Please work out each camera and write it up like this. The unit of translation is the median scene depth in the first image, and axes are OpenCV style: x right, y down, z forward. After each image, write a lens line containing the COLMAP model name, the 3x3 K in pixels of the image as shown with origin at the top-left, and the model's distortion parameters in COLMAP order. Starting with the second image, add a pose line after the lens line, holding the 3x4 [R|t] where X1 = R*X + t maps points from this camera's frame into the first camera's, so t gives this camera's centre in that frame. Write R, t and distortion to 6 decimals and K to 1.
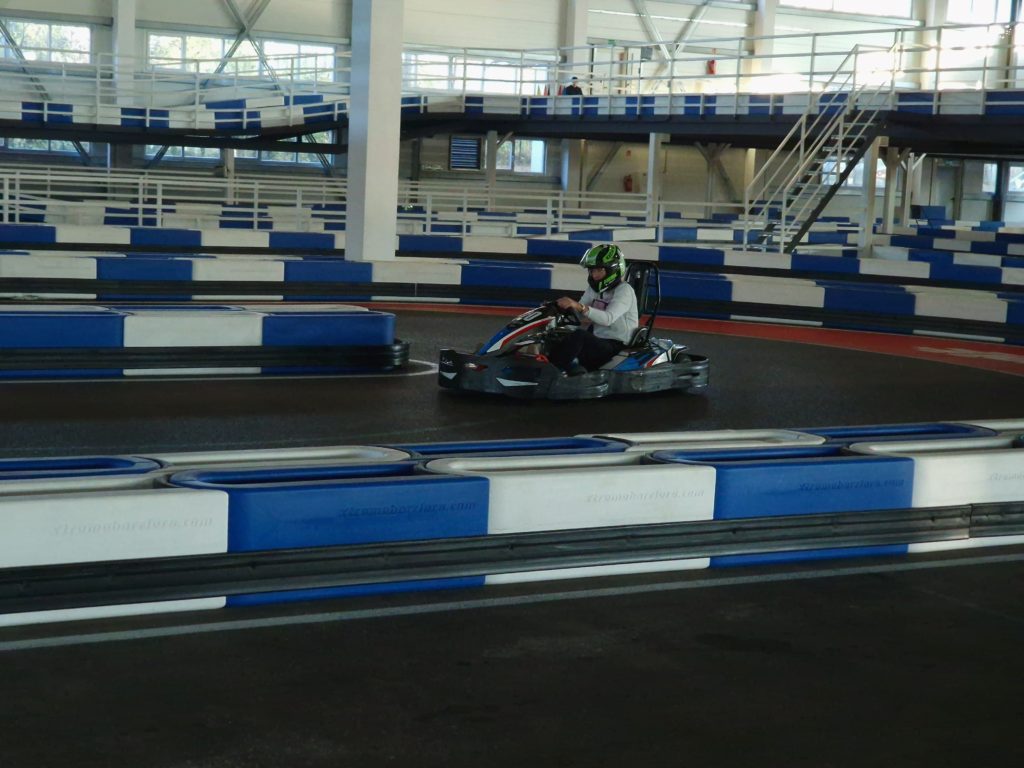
lens RADIAL K [[2065.2, 0, 512.0], [0, 2065.2, 384.0], [0, 0, 1]] dist [0.104500, -0.076352]
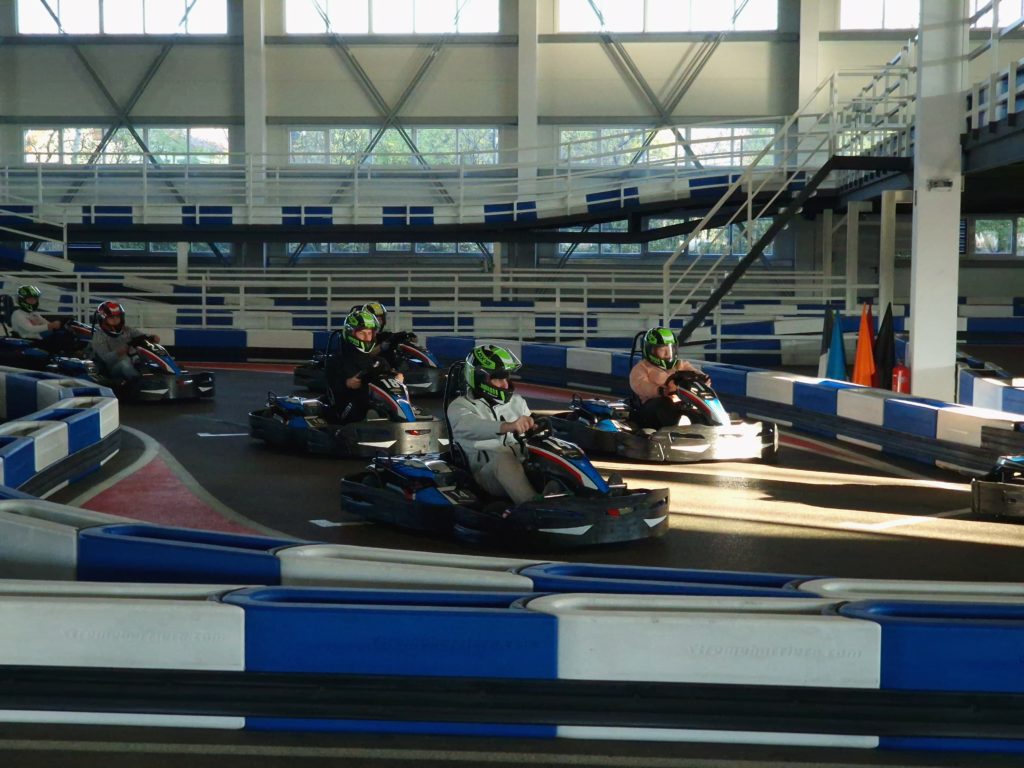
lens RADIAL K [[2068.0, 0, 512.0], [0, 2068.0, 384.0], [0, 0, 1]] dist [-0.535345, 8.316158]
pose [[0.777787, 0.000223, -0.628528, 0.478854], [-0.036031, 0.998371, -0.044233, -0.010113], [0.627494, 0.057050, 0.776528, 0.305180]]
